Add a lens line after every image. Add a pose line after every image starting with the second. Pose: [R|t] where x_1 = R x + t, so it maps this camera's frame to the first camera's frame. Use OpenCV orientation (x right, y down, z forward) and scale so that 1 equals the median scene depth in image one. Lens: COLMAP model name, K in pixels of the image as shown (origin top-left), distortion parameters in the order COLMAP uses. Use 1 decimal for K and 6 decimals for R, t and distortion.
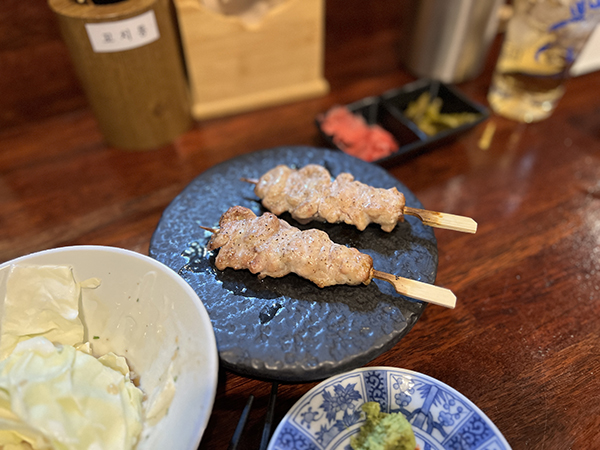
lens RADIAL K [[464.3, 0, 302.1], [0, 464.3, 227.1], [0, 0, 1]] dist [0.002923, -0.007714]
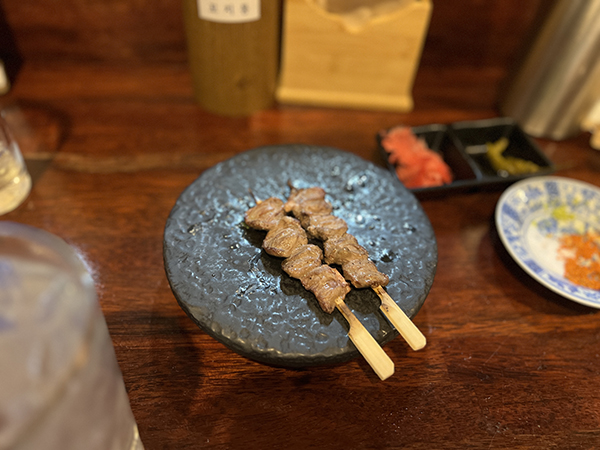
lens RADIAL K [[464.3, 0, 302.1], [0, 464.3, 227.1], [0, 0, 1]] dist [0.002923, -0.007714]
pose [[0.926394, 0.323889, -0.192069, 0.166703], [-0.321894, 0.945826, 0.042390, -0.030833], [0.195394, 0.022556, 0.980465, -0.030610]]
